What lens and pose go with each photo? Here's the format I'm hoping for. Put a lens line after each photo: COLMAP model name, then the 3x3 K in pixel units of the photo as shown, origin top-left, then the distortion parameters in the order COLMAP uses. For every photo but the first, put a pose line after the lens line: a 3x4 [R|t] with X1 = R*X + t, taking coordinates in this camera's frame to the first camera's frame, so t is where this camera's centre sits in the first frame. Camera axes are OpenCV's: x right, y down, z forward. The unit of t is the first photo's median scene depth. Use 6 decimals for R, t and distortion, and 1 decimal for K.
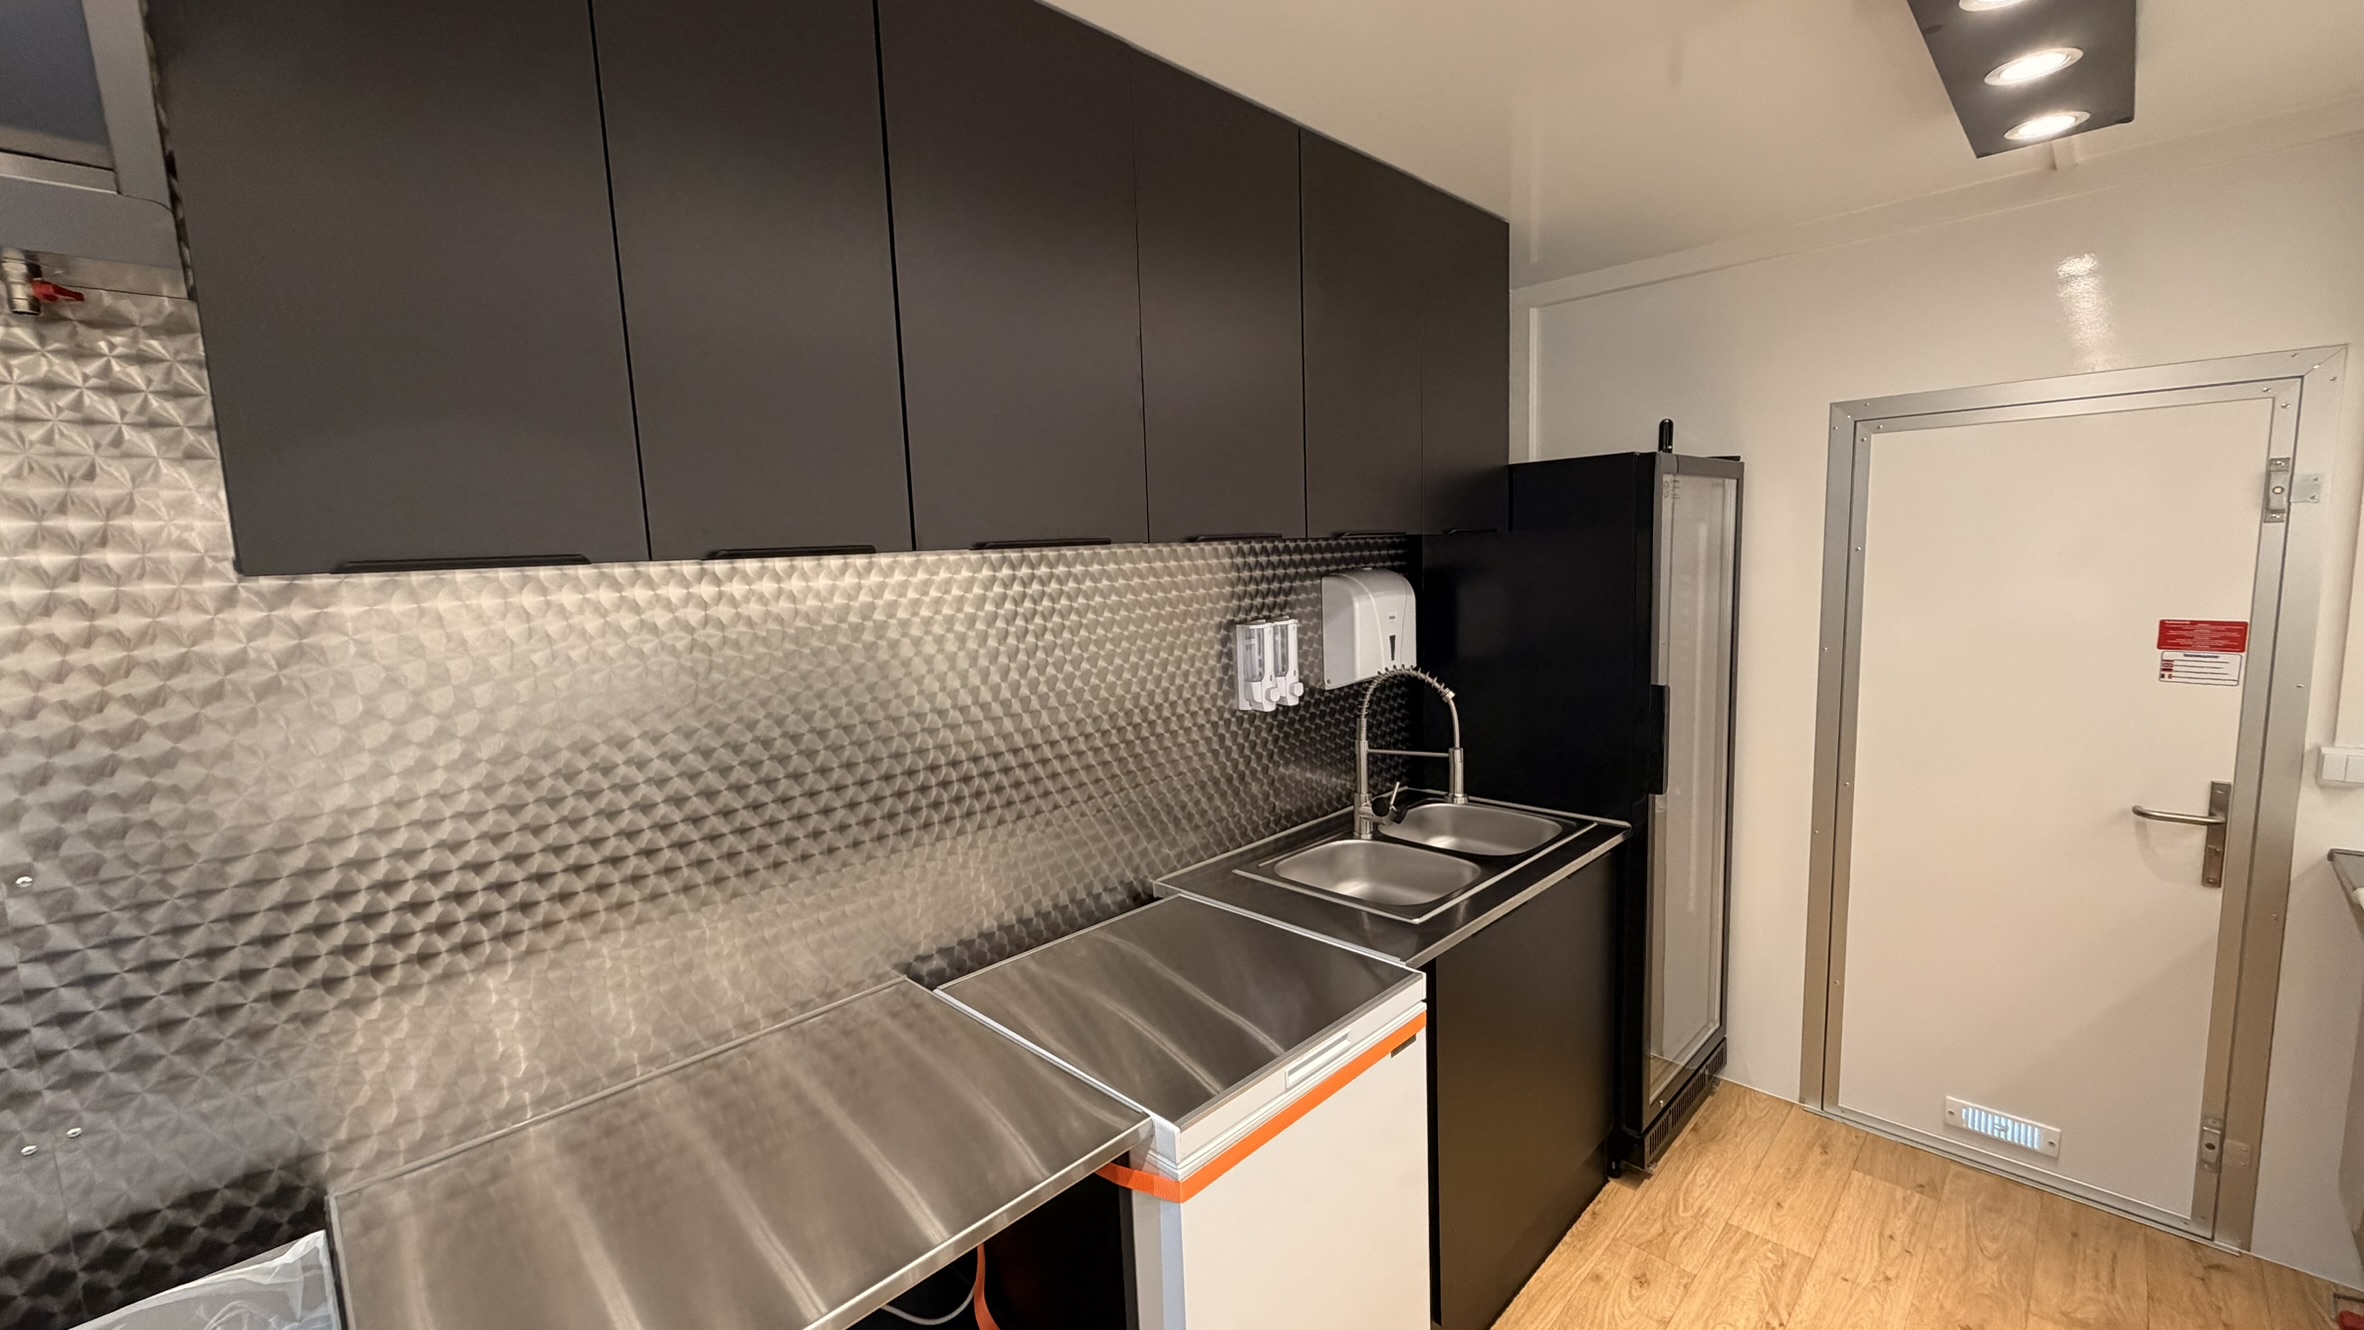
lens RADIAL K [[937.6, 0, 1177.4], [0, 937.6, 664.4], [0, 0, 1]] dist [0.000240, 0.000208]
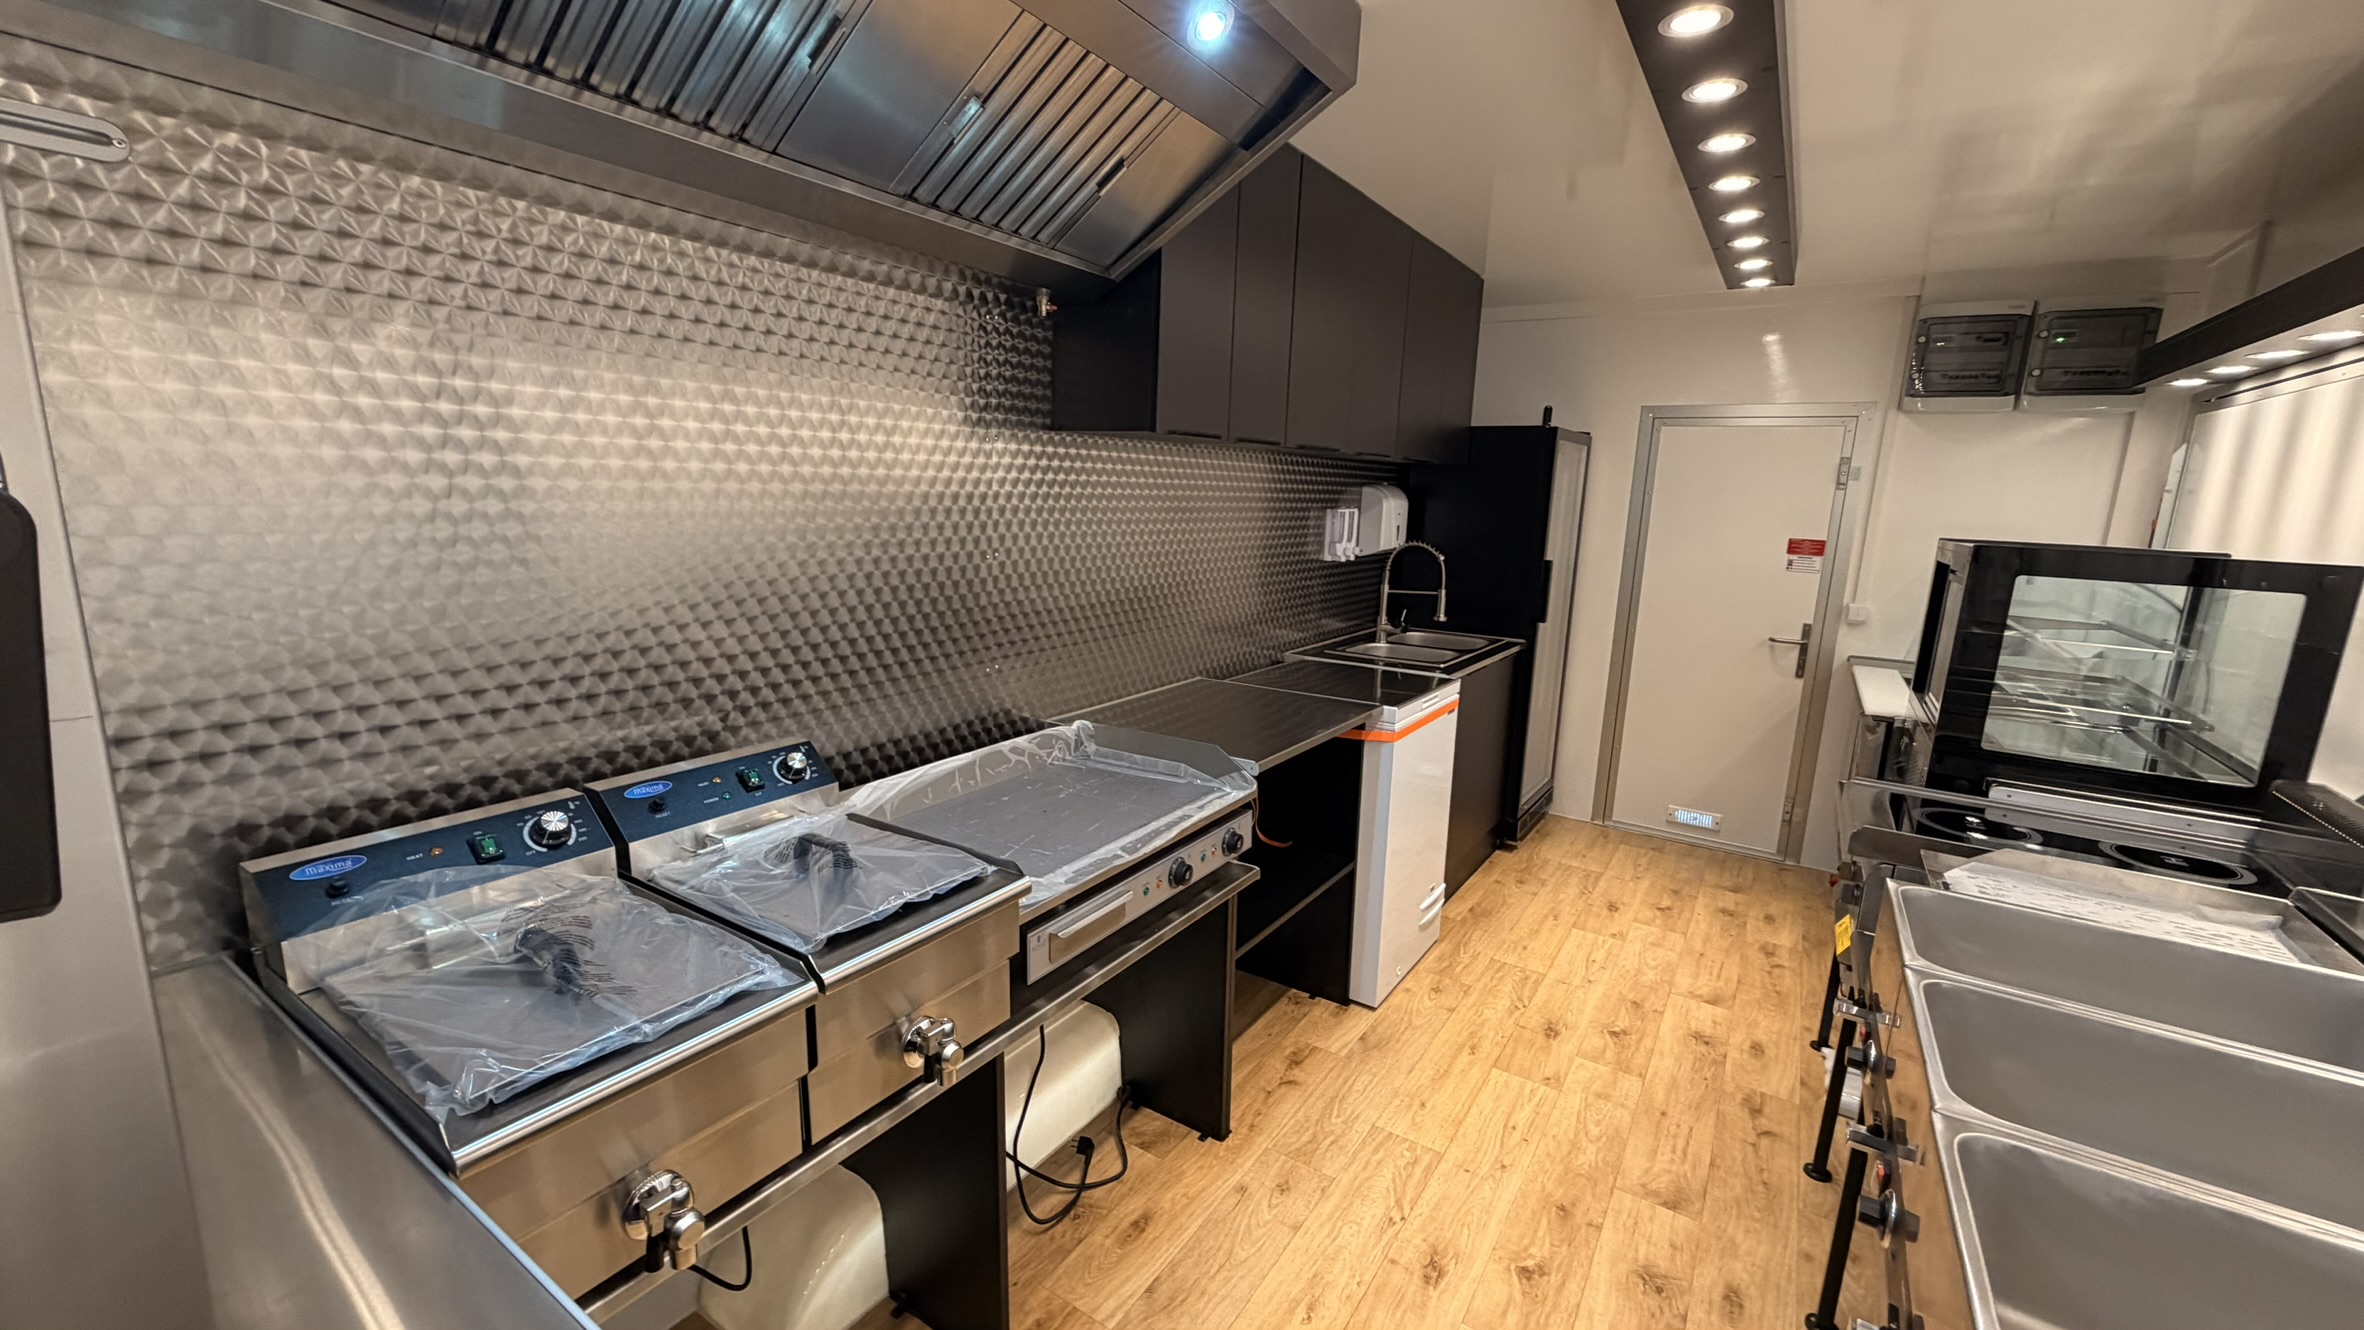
lens RADIAL K [[932.1, 0, 1175.7], [0, 932.1, 667.6], [0, 0, 1]] dist [-0.001805, 0.000389]
pose [[0.978218, 0.032640, 0.205000, -0.512744], [-0.046294, 0.996992, 0.062165, 0.143104], [-0.202354, -0.070301, 0.976786, -0.571599]]
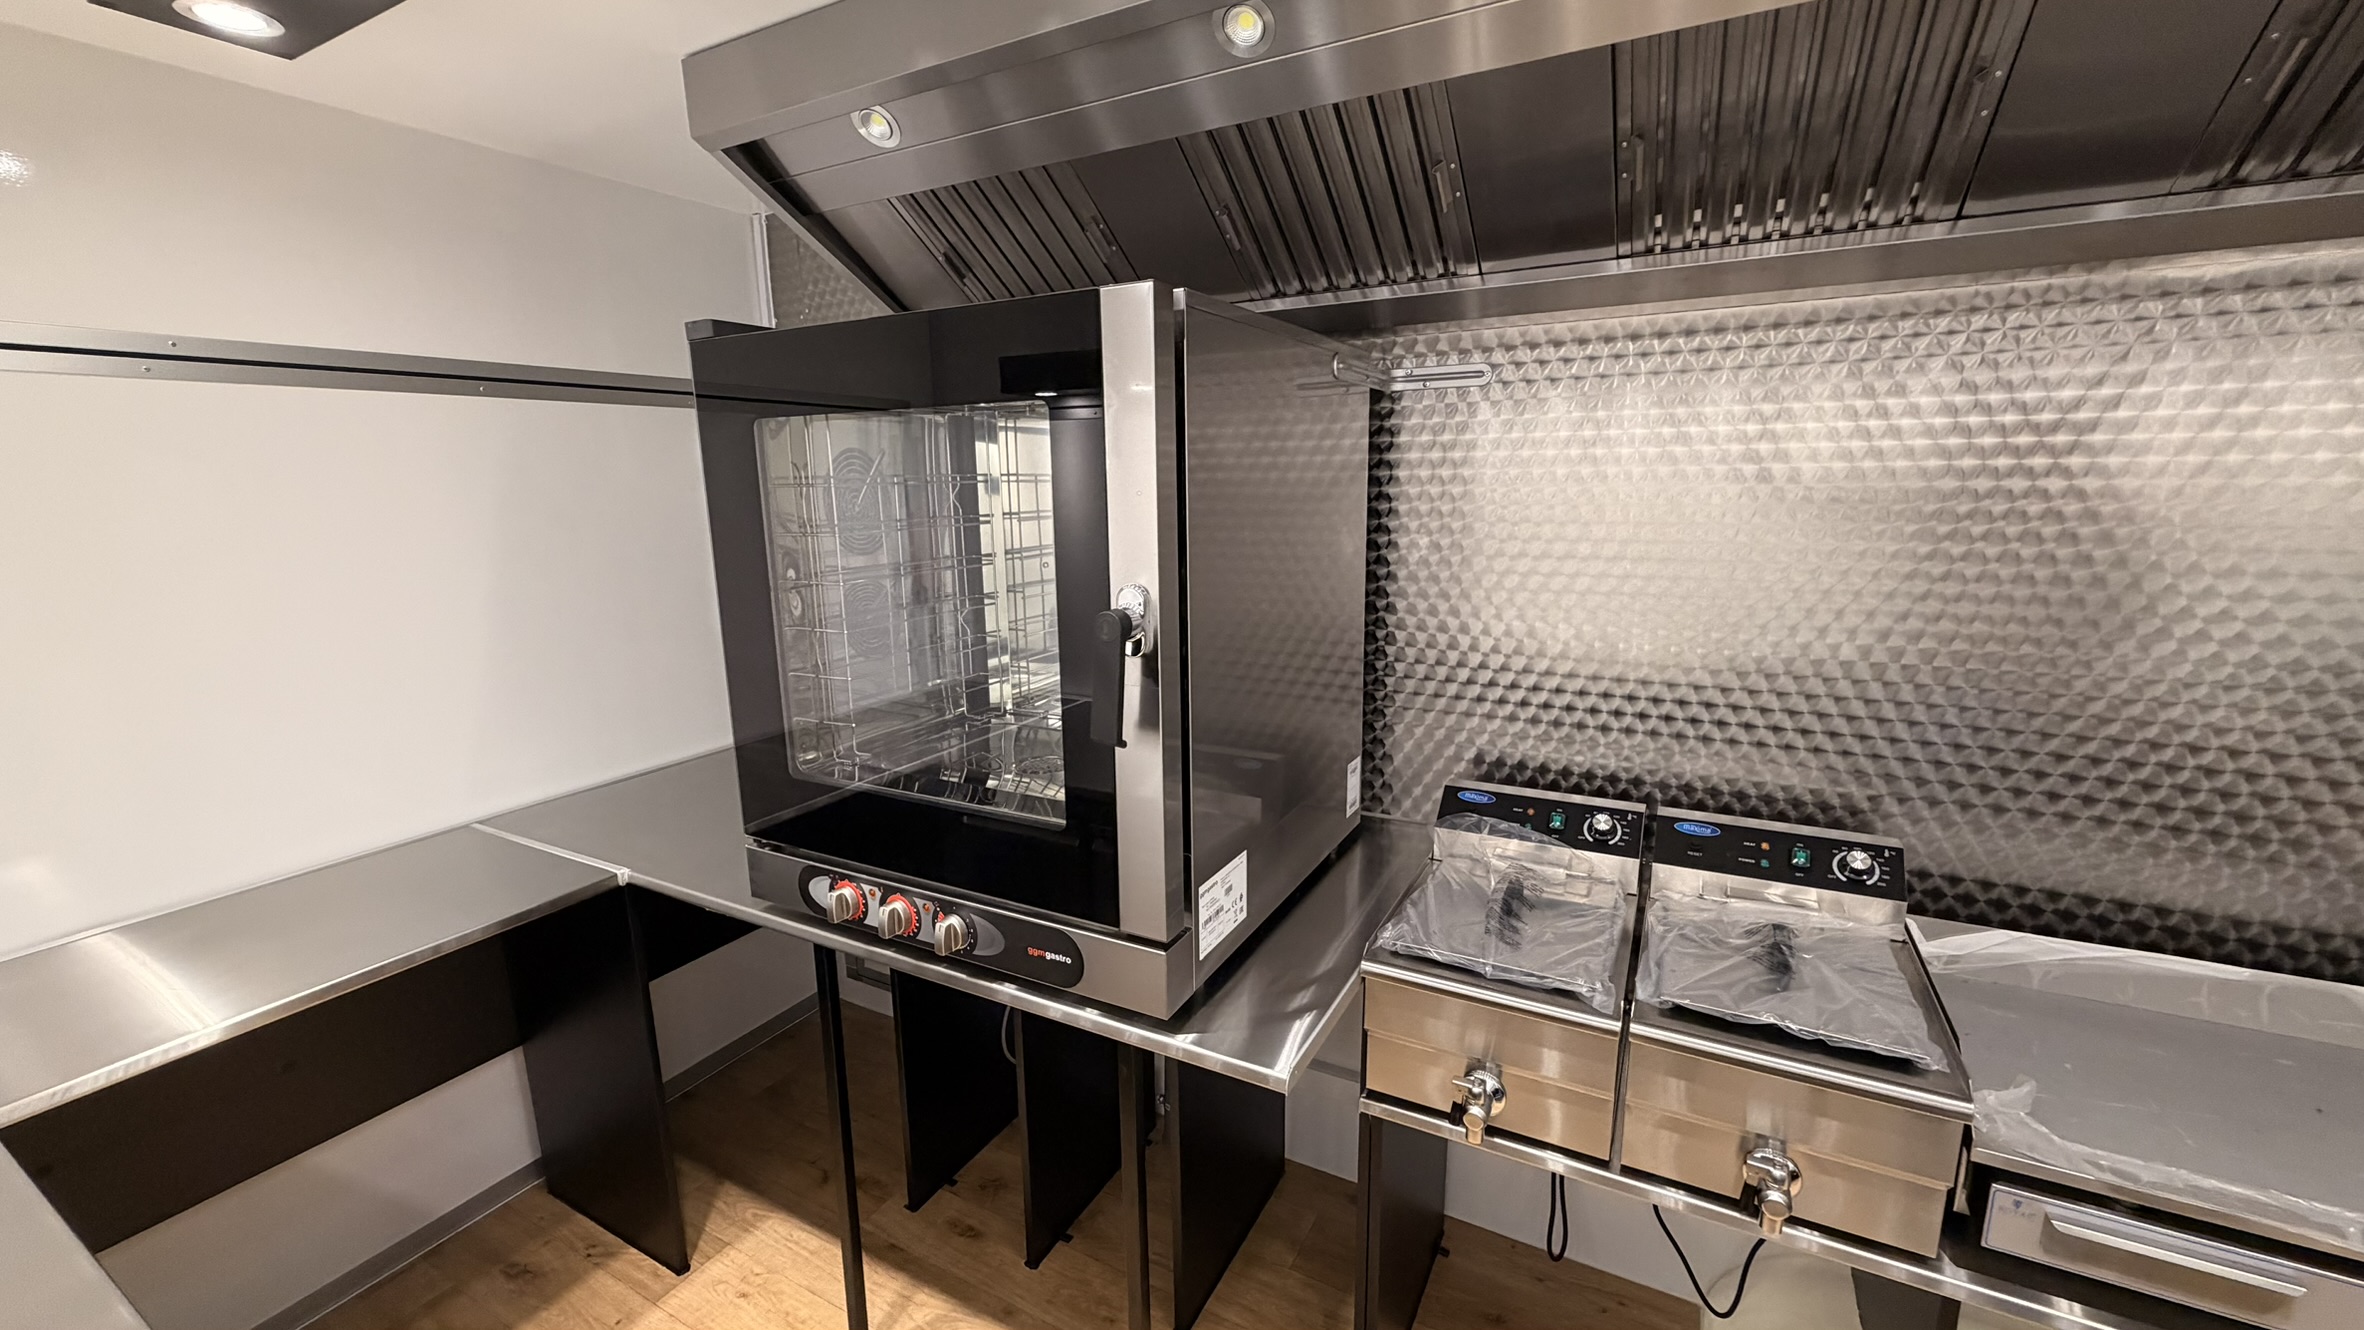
lens RADIAL K [[913.7, 0, 1173.1], [0, 913.7, 664.9], [0, 0, 1]] dist [-0.008758, -0.000114]
pose [[0.281038, 0.221691, -0.933740, -0.214935], [-0.114612, 0.973743, 0.196692, 0.065356], [0.952828, 0.051740, 0.299068, -0.496687]]
